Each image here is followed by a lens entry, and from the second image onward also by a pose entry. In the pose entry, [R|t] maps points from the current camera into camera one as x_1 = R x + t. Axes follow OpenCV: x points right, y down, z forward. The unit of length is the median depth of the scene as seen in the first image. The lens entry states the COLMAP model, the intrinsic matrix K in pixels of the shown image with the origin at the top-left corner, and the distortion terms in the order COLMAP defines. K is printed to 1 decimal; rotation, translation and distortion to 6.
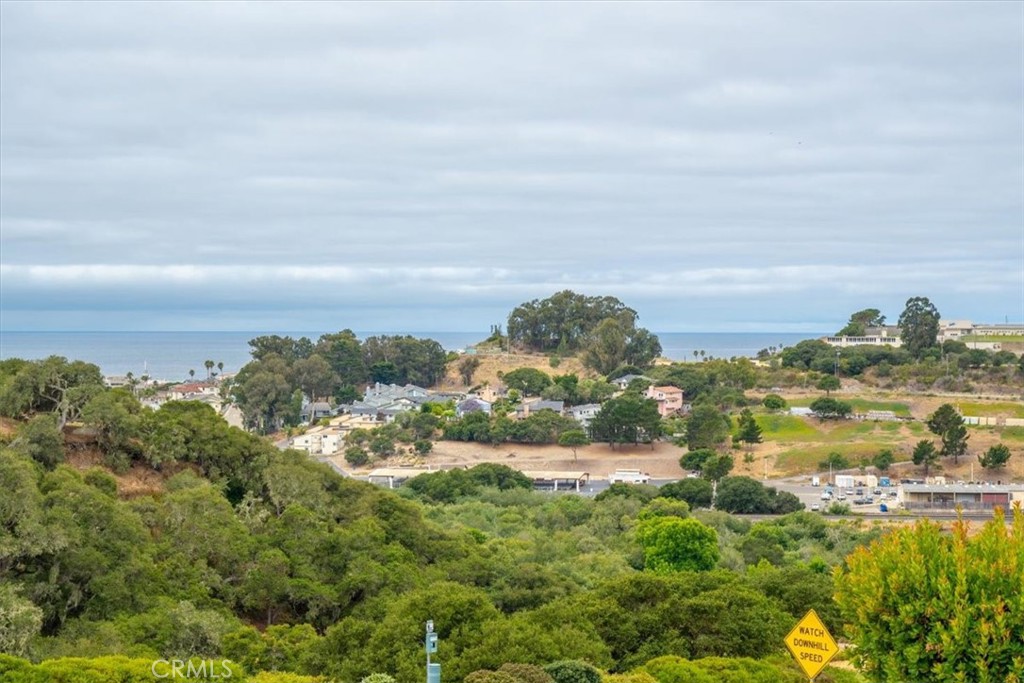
lens RADIAL K [[2071.0, 0, 512.0], [0, 2071.0, 341.5], [0, 0, 1]] dist [0.022511, -0.025695]
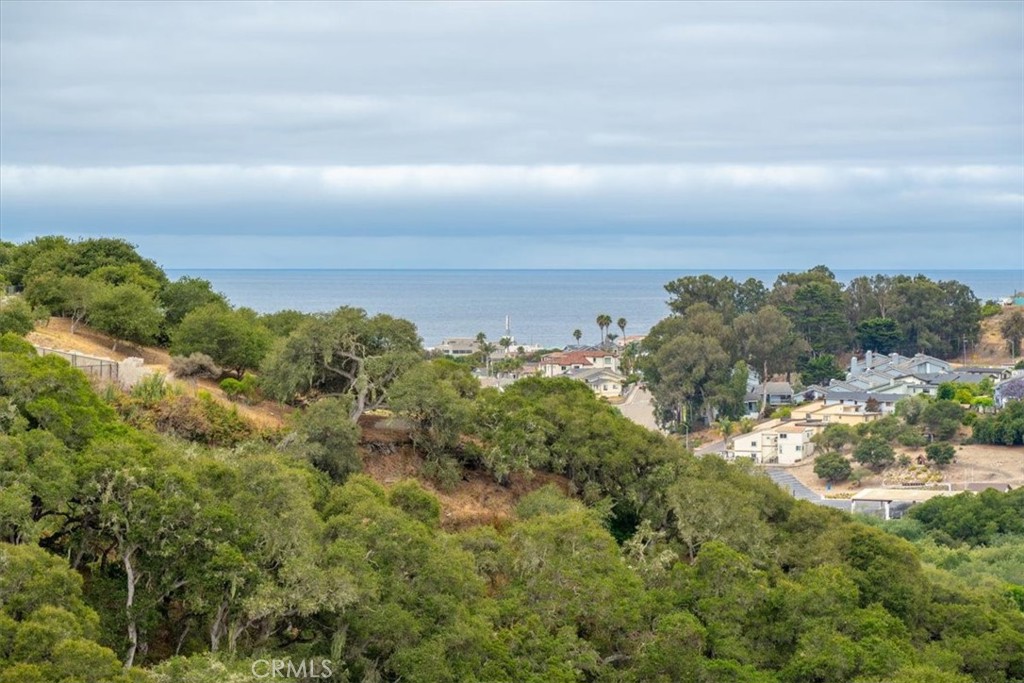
lens RADIAL K [[3303.5, 0, 512.0], [0, 3303.5, 341.5], [0, 0, 1]] dist [0.022628, 0.678714]
pose [[0.984804, 0.003540, -0.173636, 0.008075], [-0.000577, 0.999853, 0.017117, 0.000100], [0.173671, -0.016756, 0.984661, -0.003130]]
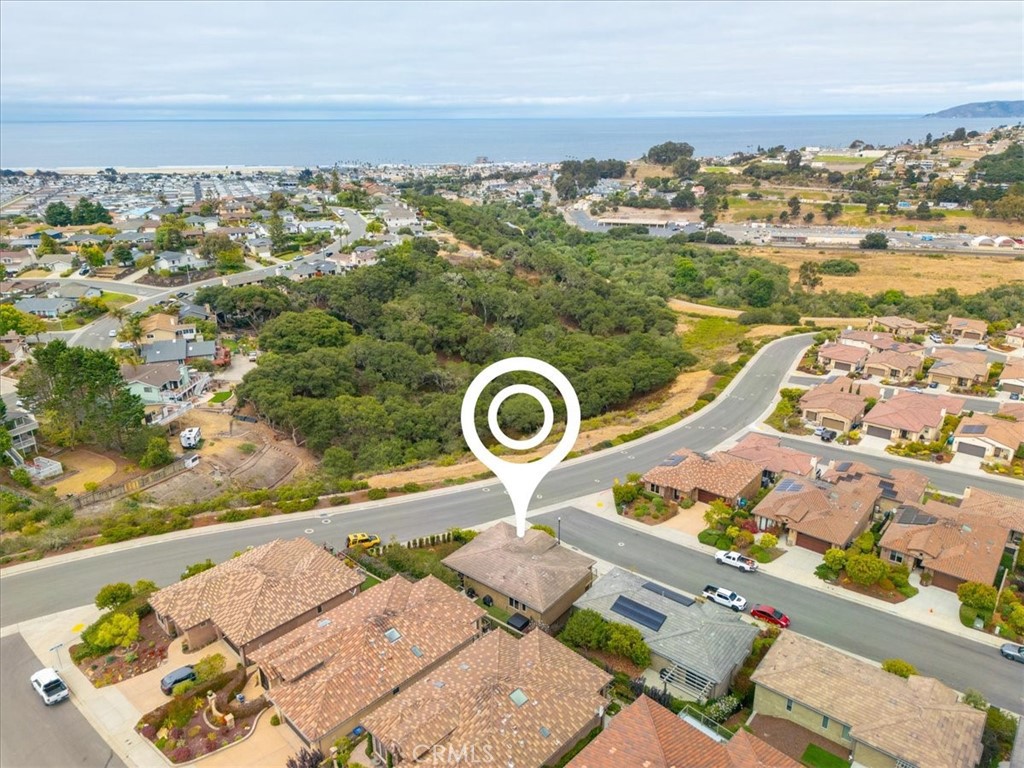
lens RADIAL K [[702.6, 0, 512.0], [0, 702.6, 384.0], [0, 0, 1]] dist [0.031224, -0.001129]
pose [[0.982173, 0.056034, -0.179433, 0.025768], [0.008334, 0.940620, 0.339360, -0.178475], [0.187794, -0.334805, 0.923385, -0.267221]]
